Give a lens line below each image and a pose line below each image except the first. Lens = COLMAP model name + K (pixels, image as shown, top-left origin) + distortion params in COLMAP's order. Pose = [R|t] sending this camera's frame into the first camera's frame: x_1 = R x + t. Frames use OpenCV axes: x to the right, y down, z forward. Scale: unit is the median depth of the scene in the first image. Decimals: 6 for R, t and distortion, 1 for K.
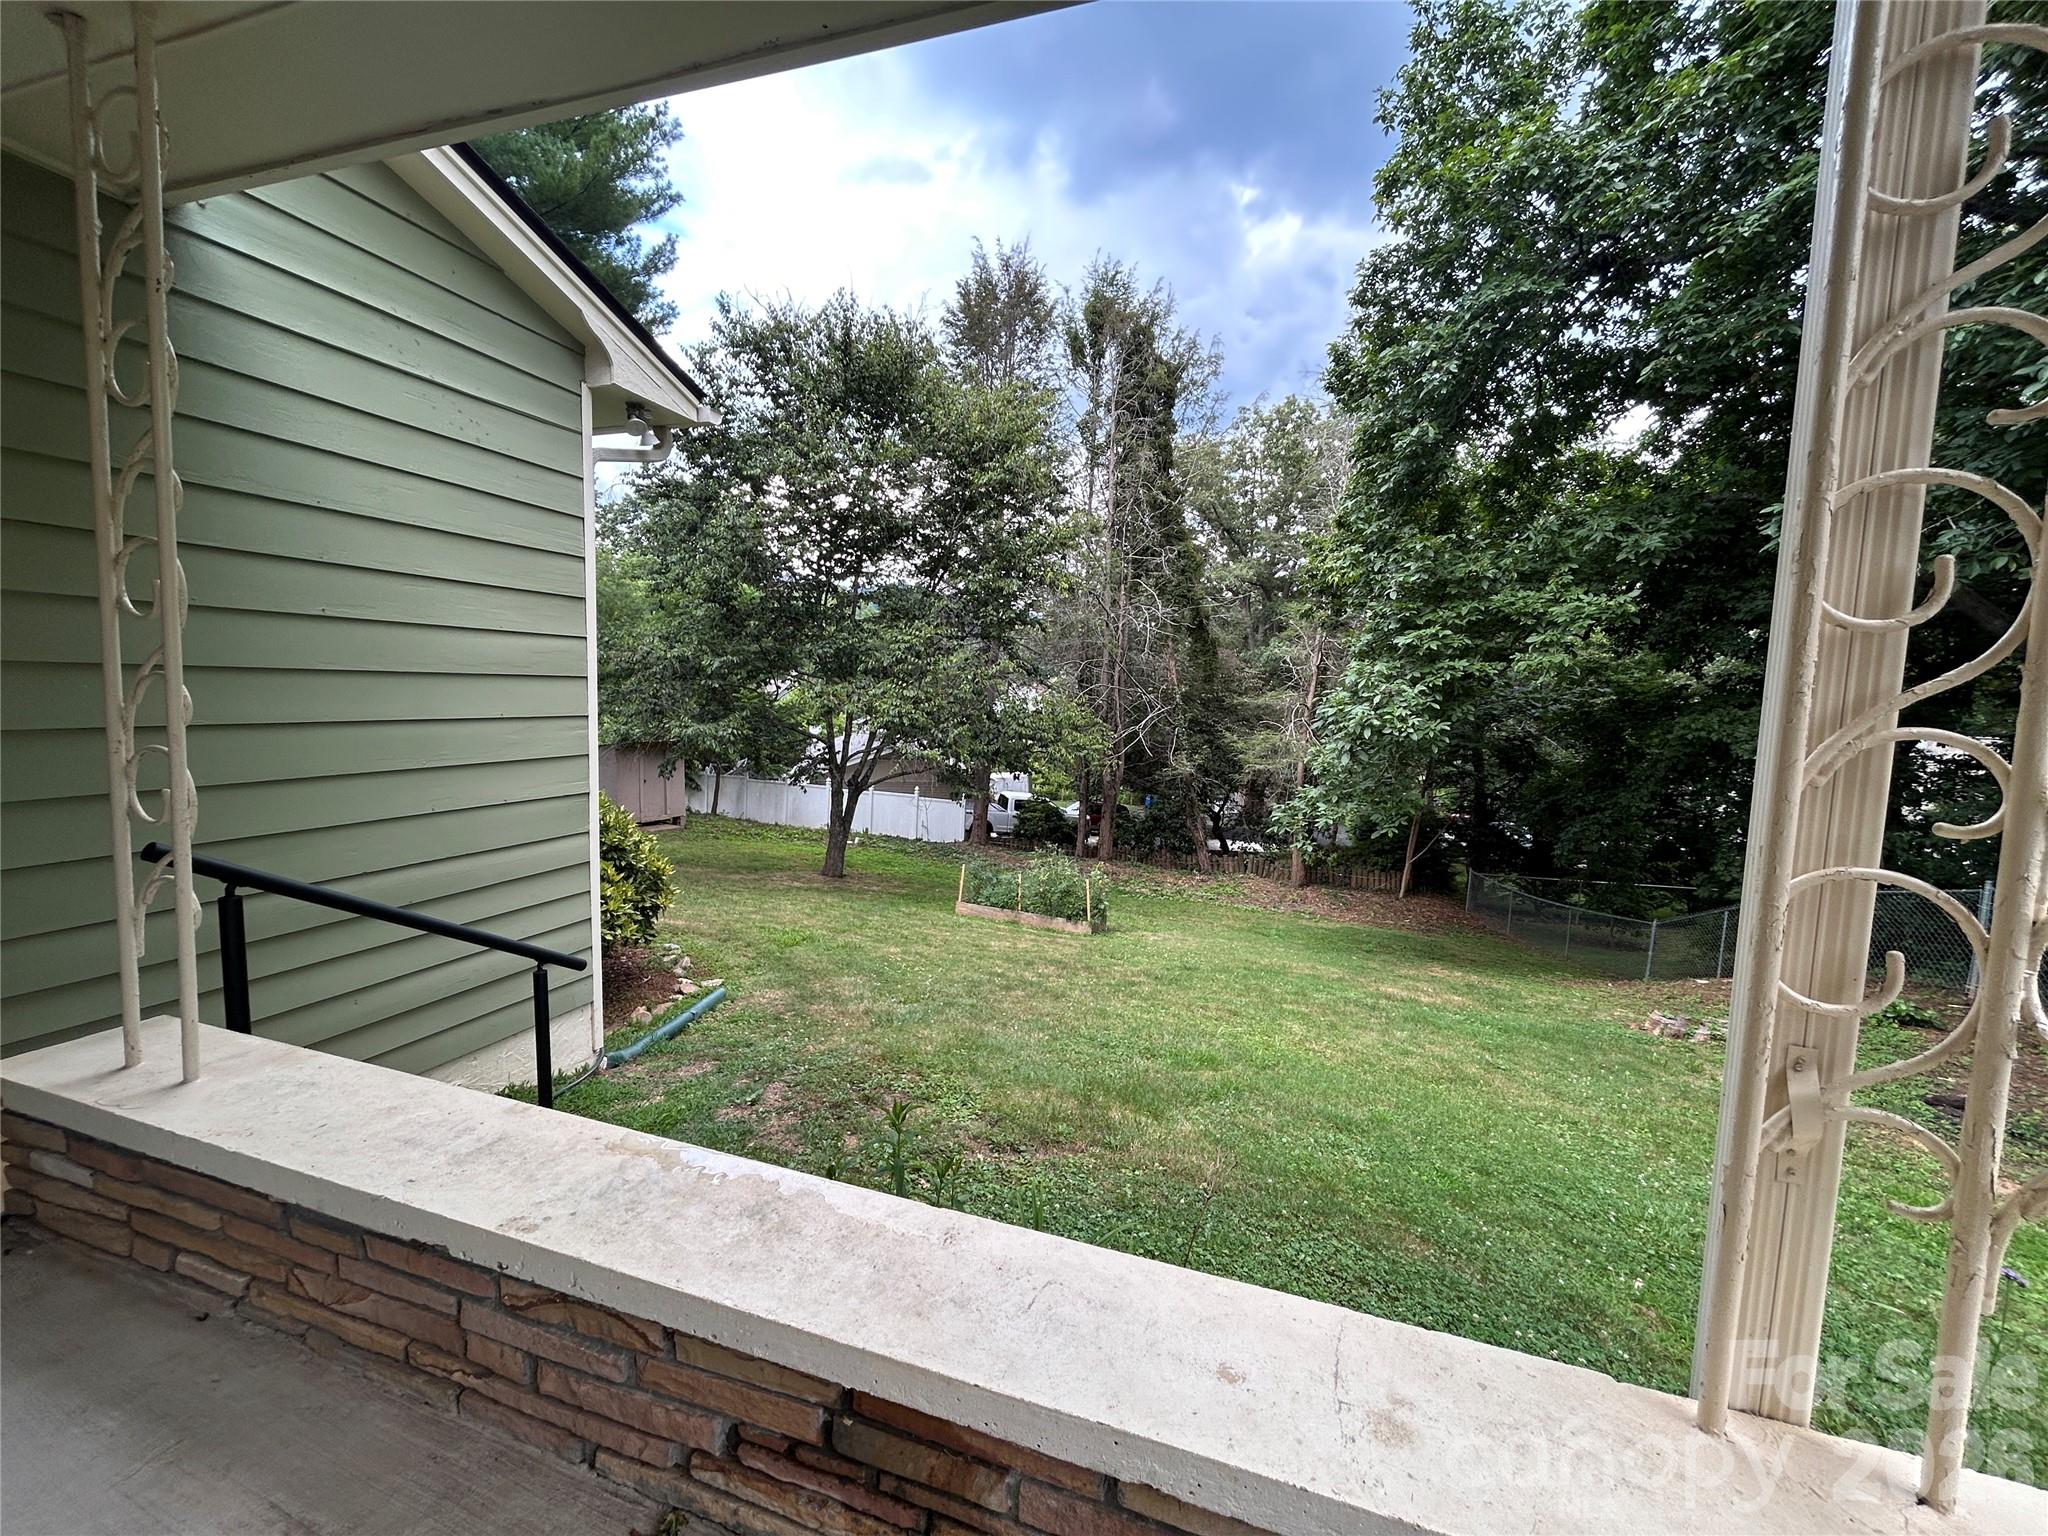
lens RADIAL K [[831.4, 0, 1017.3], [0, 831.4, 769.4], [0, 0, 1]] dist [0.003012, 0.001103]
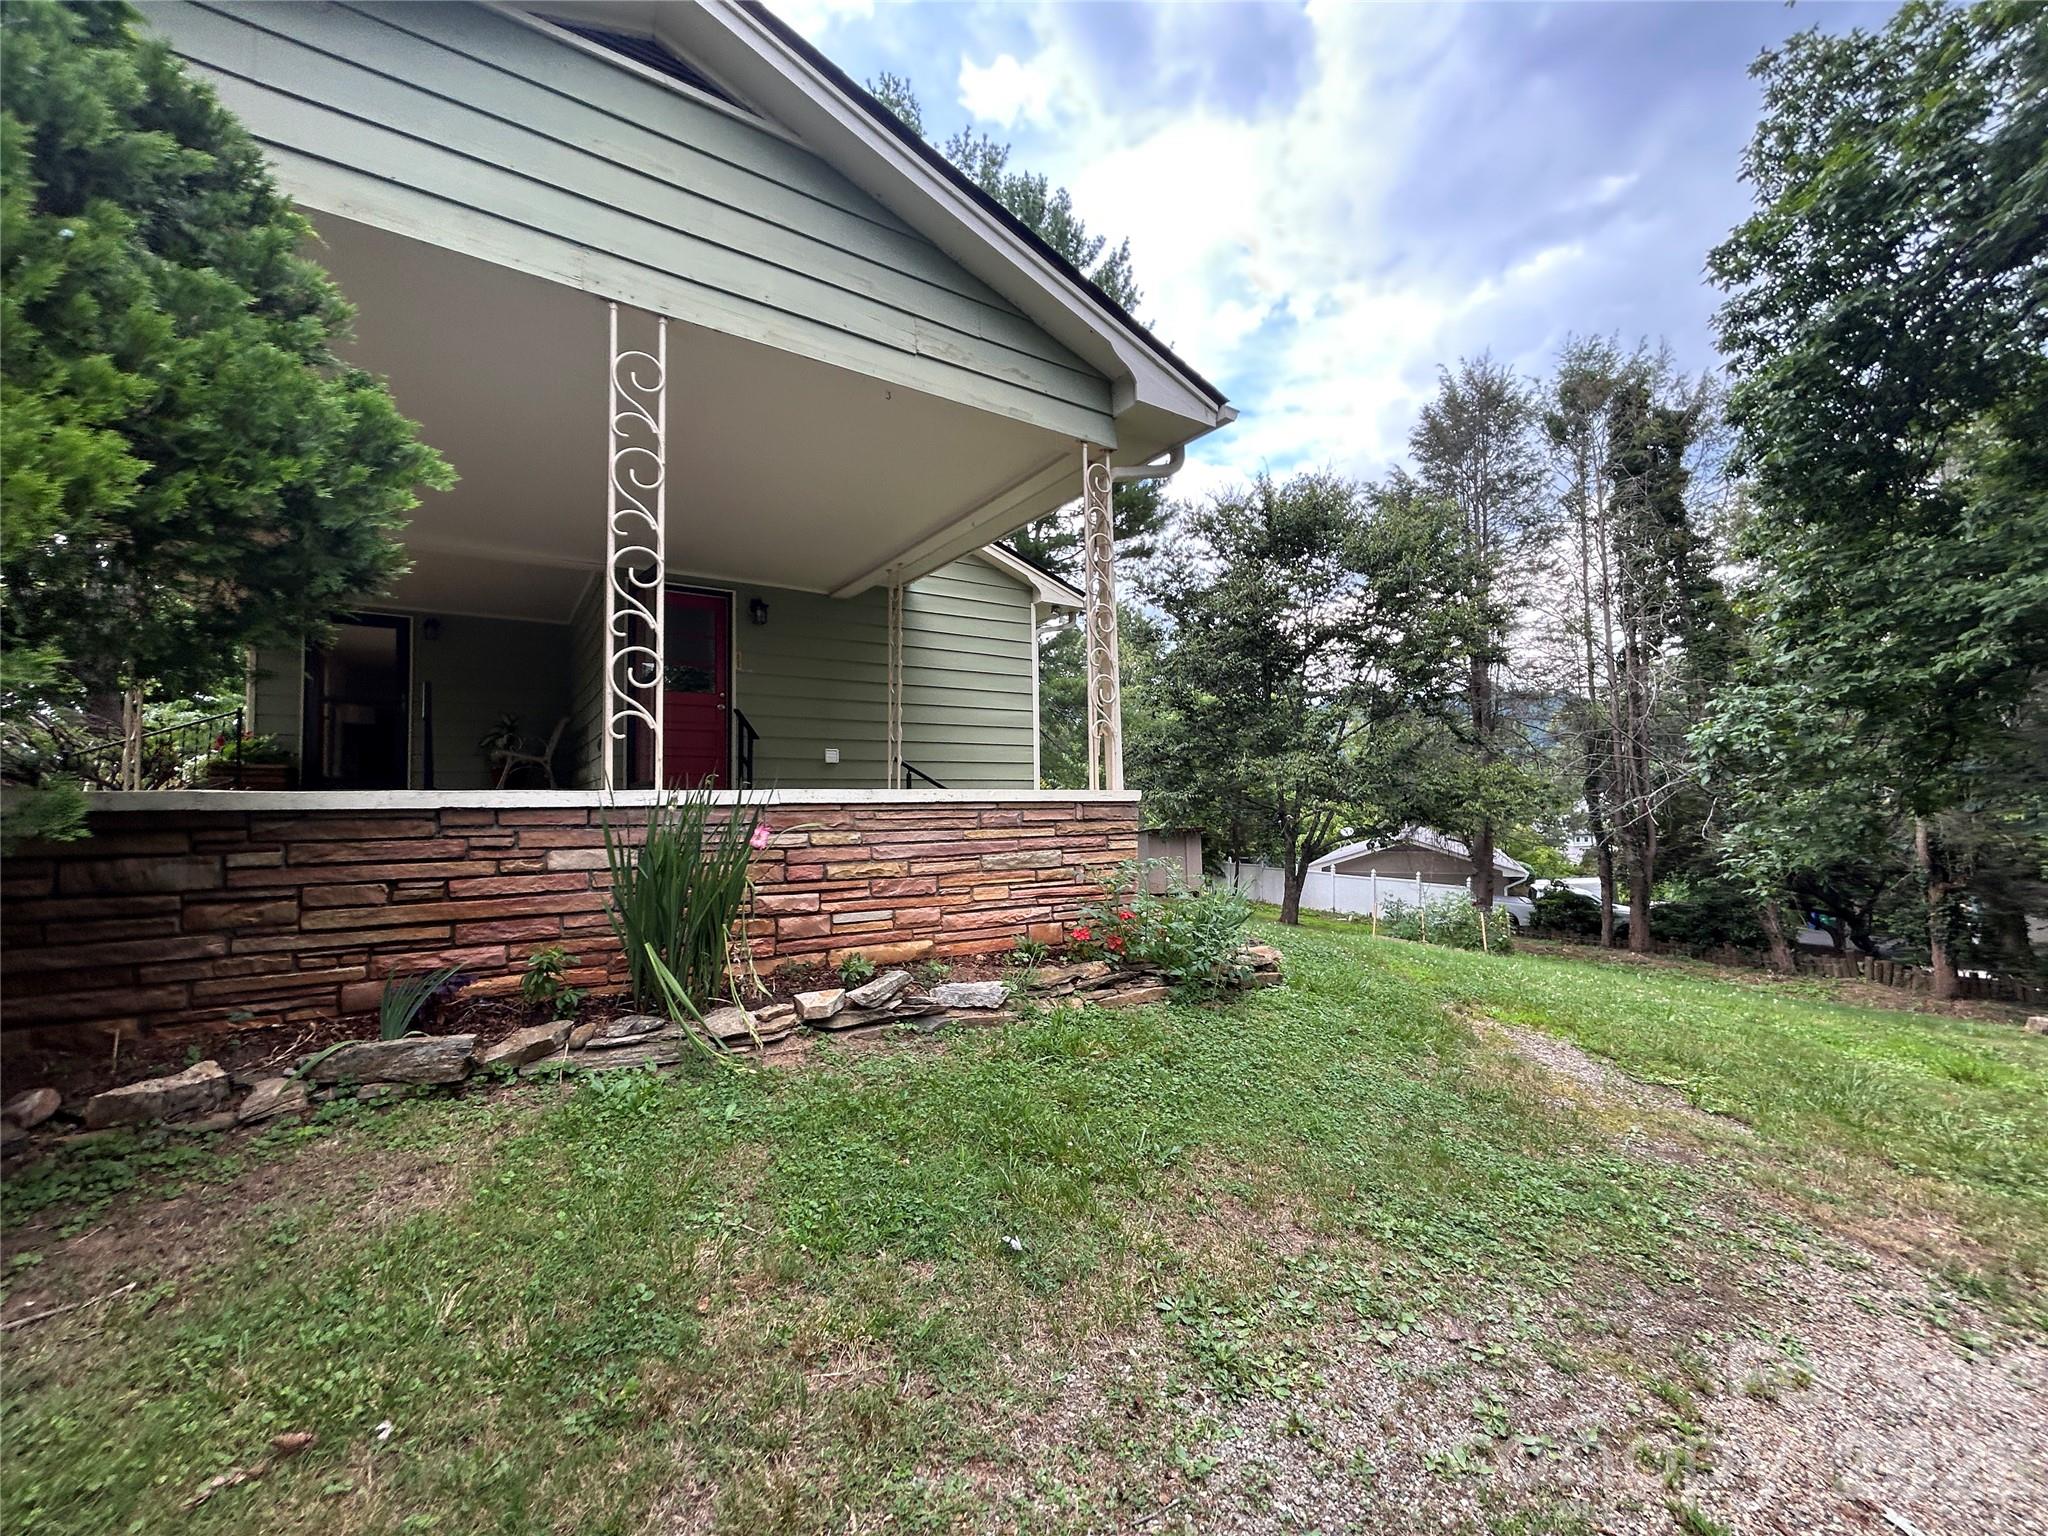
lens RADIAL K [[831.4, 0, 1017.3], [0, 831.4, 769.4], [0, 0, 1]] dist [0.003012, 0.001103]
pose [[0.787464, -0.069831, -0.612392, 0.157579], [-0.020856, 0.989974, -0.139705, 0.060660], [0.616008, 0.122785, 0.778112, -0.145992]]
